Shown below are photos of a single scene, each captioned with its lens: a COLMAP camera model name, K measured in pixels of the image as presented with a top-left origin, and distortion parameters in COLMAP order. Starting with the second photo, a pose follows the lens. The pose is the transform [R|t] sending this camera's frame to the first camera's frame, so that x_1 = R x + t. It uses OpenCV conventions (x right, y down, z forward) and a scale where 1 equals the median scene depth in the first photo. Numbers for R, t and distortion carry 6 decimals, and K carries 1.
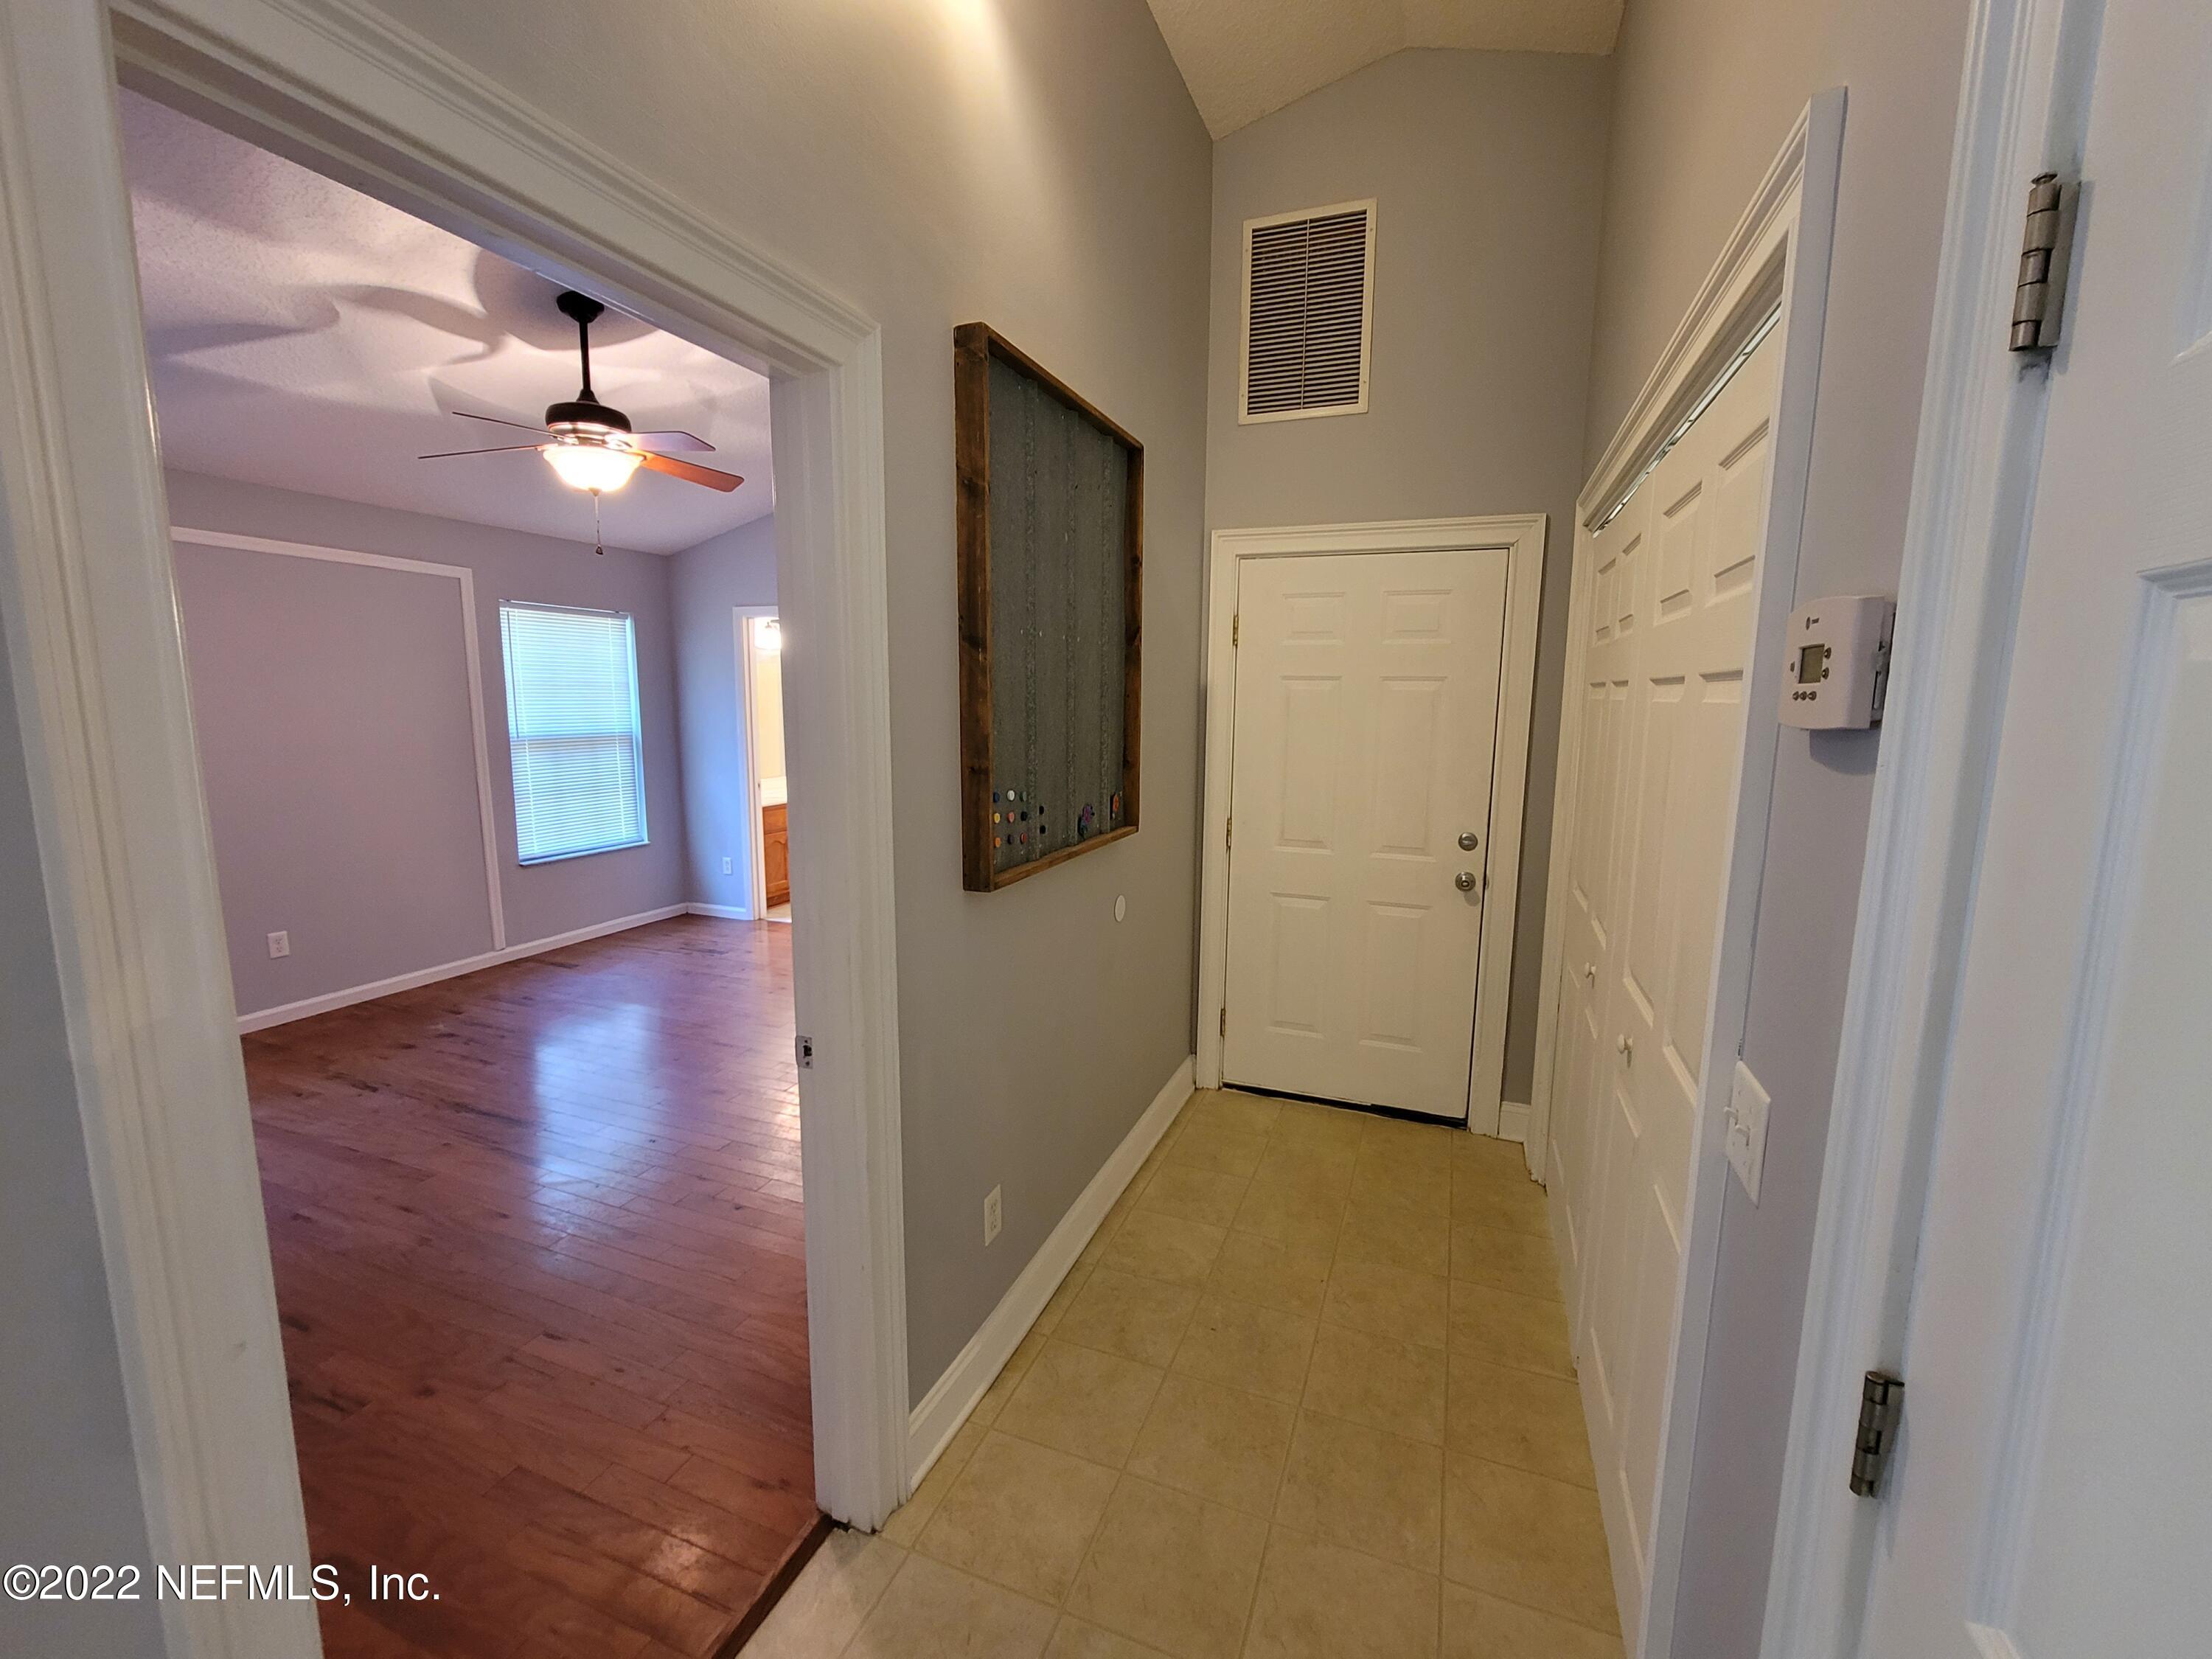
lens RADIAL K [[908.4, 0, 1103.3], [0, 908.4, 828.3], [0, 0, 1]] dist [-0.001775, -0.000372]
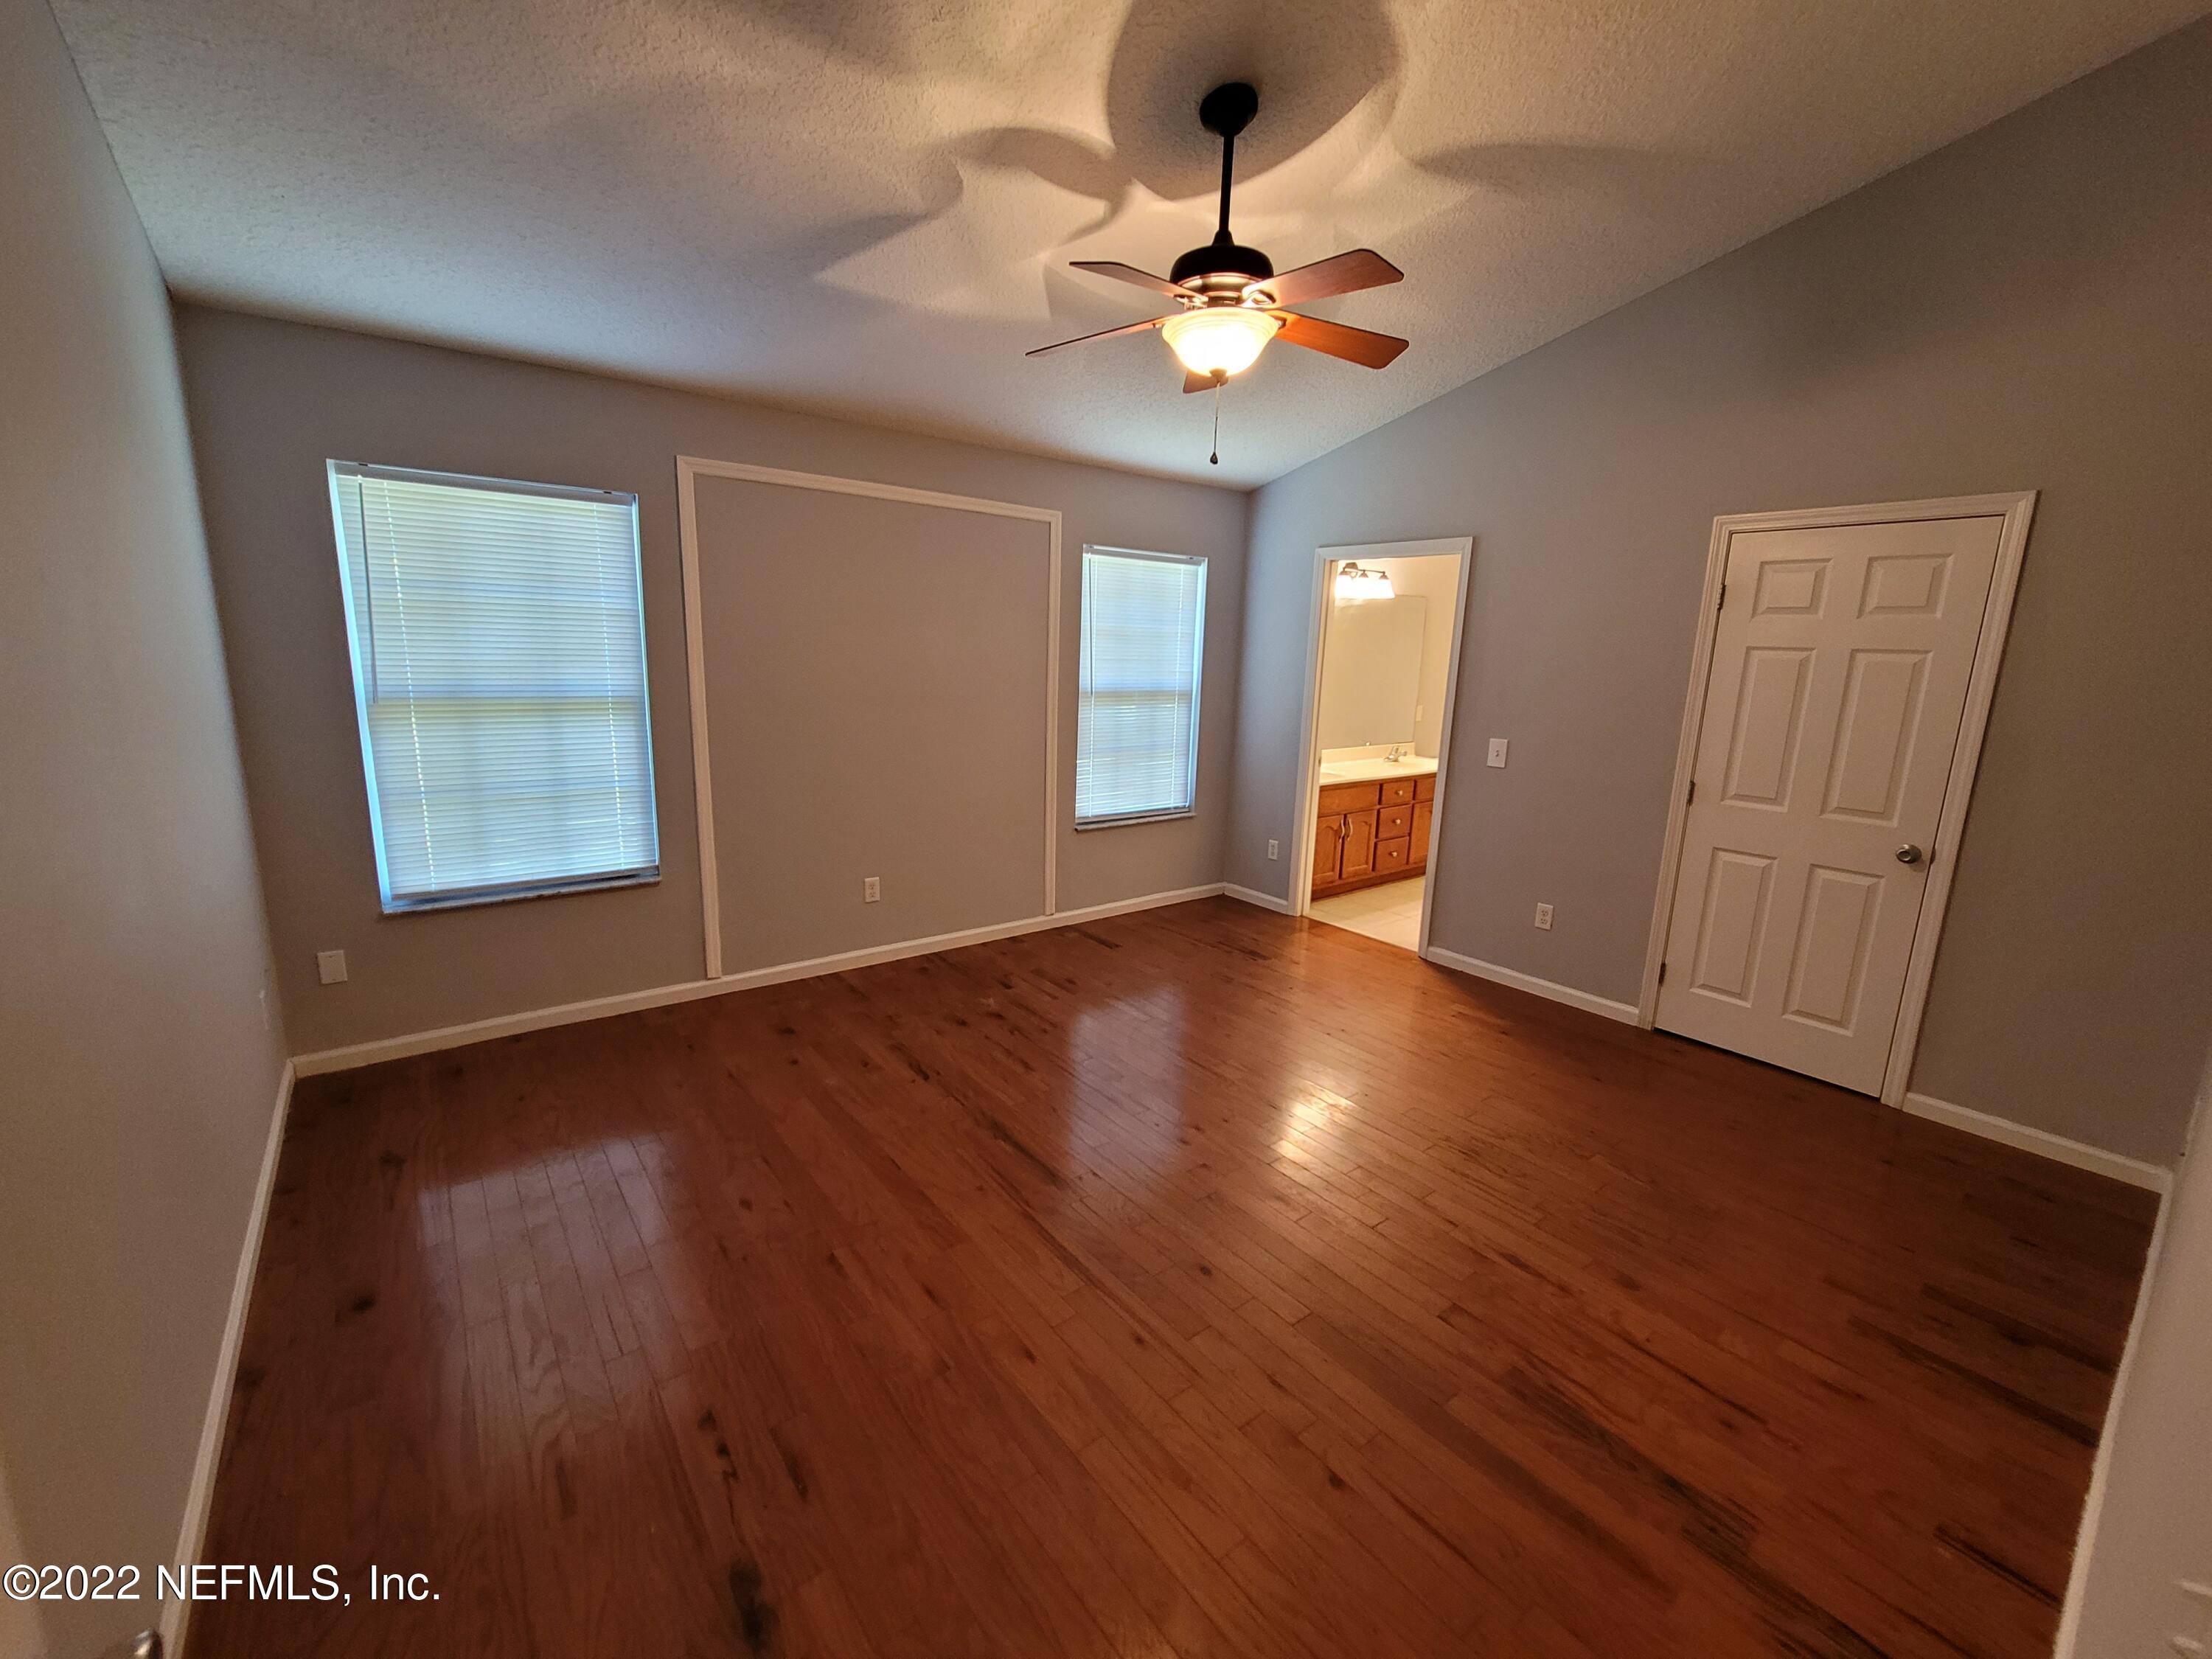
lens RADIAL K [[908.4, 0, 1105.5], [0, 908.4, 820.3], [0, 0, 1]] dist [-0.001775, -0.000372]
pose [[0.859137, 0.114657, -0.498737, -0.214956], [-0.094551, 0.993363, 0.065493, -0.049140], [0.502936, -0.009111, 0.864276, 0.294188]]
